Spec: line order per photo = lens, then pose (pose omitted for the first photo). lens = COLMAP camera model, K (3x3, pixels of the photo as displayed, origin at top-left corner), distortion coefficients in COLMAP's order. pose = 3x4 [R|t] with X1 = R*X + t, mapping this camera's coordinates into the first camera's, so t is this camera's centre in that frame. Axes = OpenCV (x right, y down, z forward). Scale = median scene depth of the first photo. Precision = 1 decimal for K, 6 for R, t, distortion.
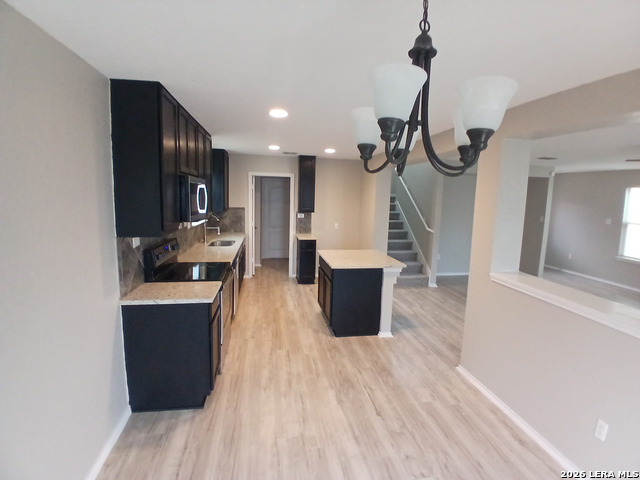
lens RADIAL K [[320.1, 0, 323.9], [0, 320.1, 238.5], [0, 0, 1]] dist [-0.001470, -0.041376]
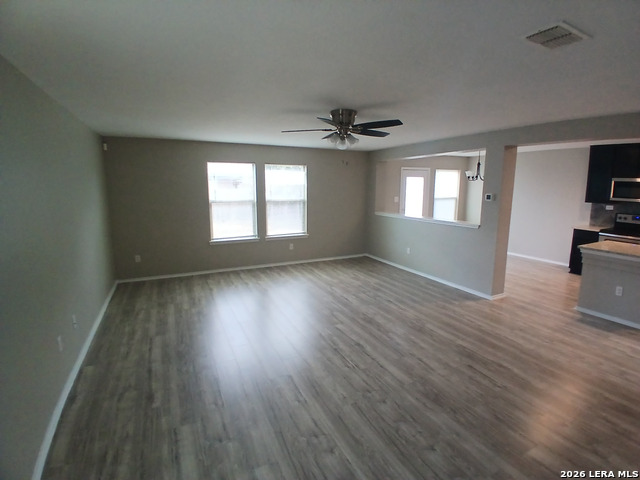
lens RADIAL K [[315.9, 0, 325.2], [0, 315.9, 239.7], [0, 0, 1]] dist [0.000533, -0.045767]
pose [[-0.962009, 0.017623, -0.272447, 1.025205], [-0.062285, 0.957432, 0.281859, -0.134141], [0.265817, 0.288120, -0.919961, 1.295393]]
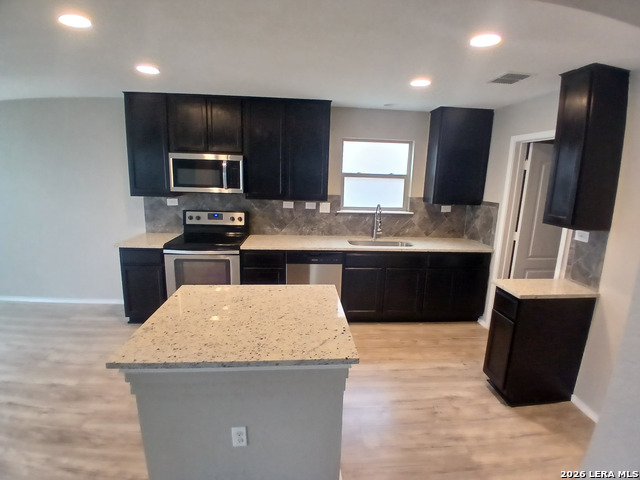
lens RADIAL K [[320.1, 0, 323.9], [0, 320.1, 238.5], [0, 0, 1]] dist [-0.001470, -0.041376]
pose [[-0.103975, 0.168651, -0.980177, 0.403233], [-0.166700, 0.968622, 0.184346, -0.108042], [0.980510, 0.182562, -0.072598, 0.914739]]
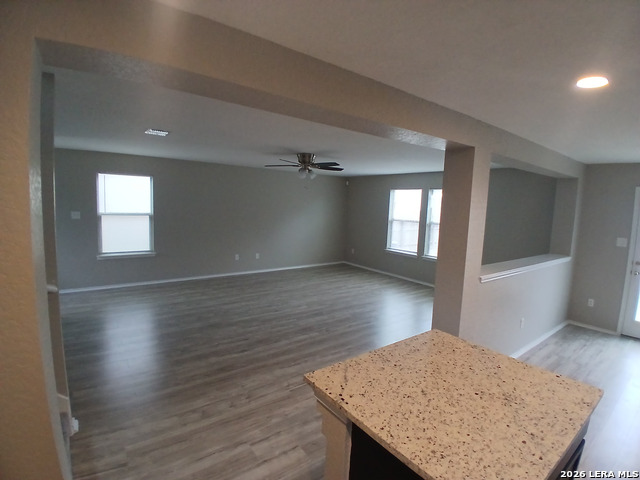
lens RADIAL K [[315.9, 0, 325.2], [0, 315.9, 239.7], [0, 0, 1]] dist [0.000533, -0.045767]
pose [[-0.445037, -0.146355, 0.883472, -0.083891], [0.066027, 0.978507, 0.195358, -0.139285], [-0.893075, 0.145275, -0.425809, 1.027662]]
